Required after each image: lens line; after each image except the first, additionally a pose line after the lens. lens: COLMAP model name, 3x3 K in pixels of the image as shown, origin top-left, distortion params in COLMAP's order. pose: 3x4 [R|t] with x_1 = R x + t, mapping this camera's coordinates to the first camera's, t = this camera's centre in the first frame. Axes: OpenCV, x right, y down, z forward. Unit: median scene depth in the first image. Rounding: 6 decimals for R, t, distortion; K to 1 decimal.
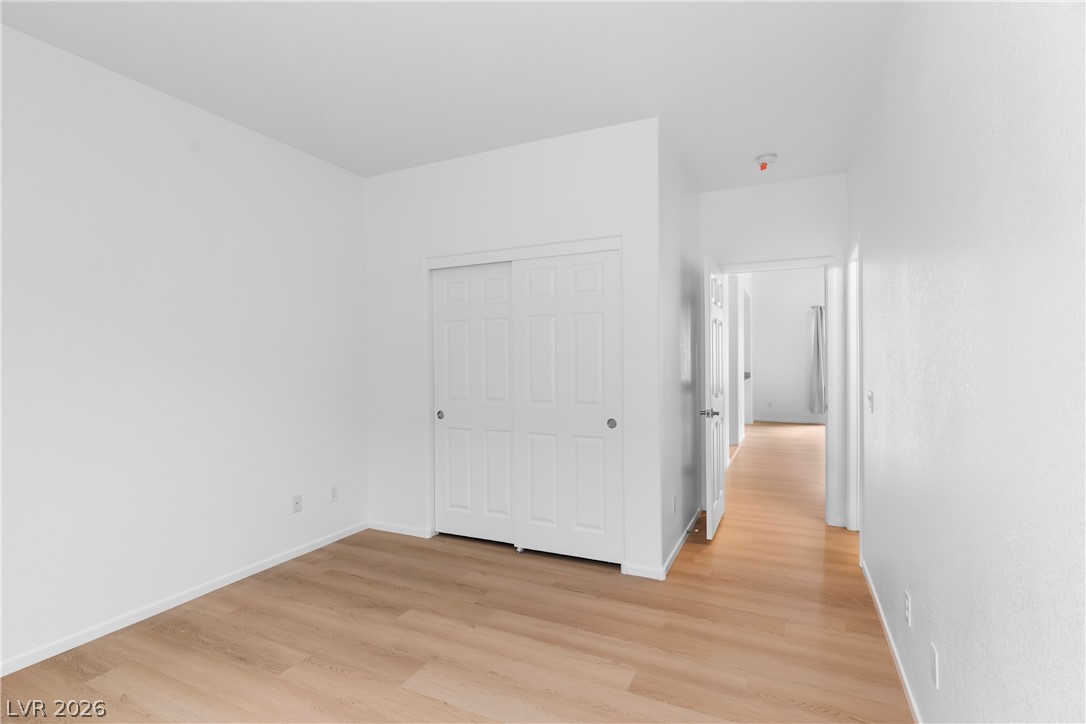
lens RADIAL K [[523.1, 0, 543.3], [0, 523.1, 359.2], [0, 0, 1]] dist [0.000777, 0.000398]
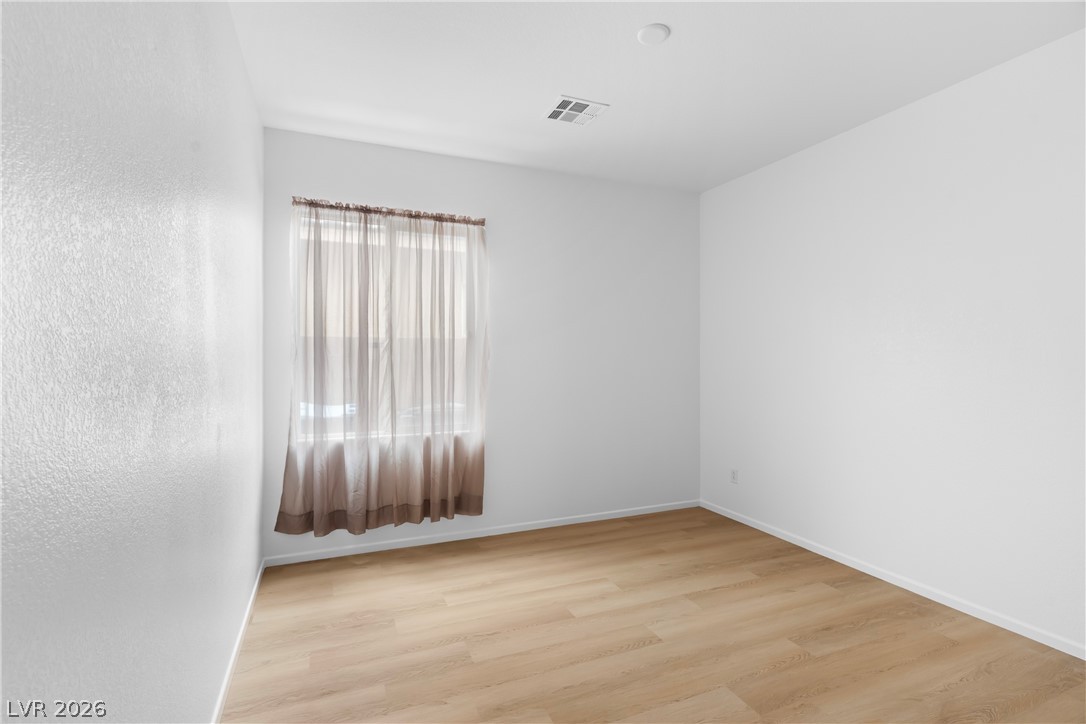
lens RADIAL K [[523.1, 0, 544.7], [0, 523.1, 359.8], [0, 0, 1]] dist [0.000777, 0.000398]
pose [[-0.678166, 0.007710, -0.734868, 0.619854], [0.003230, 0.999967, 0.007510, -0.000538], [0.734902, 0.002719, -0.678168, 1.294018]]
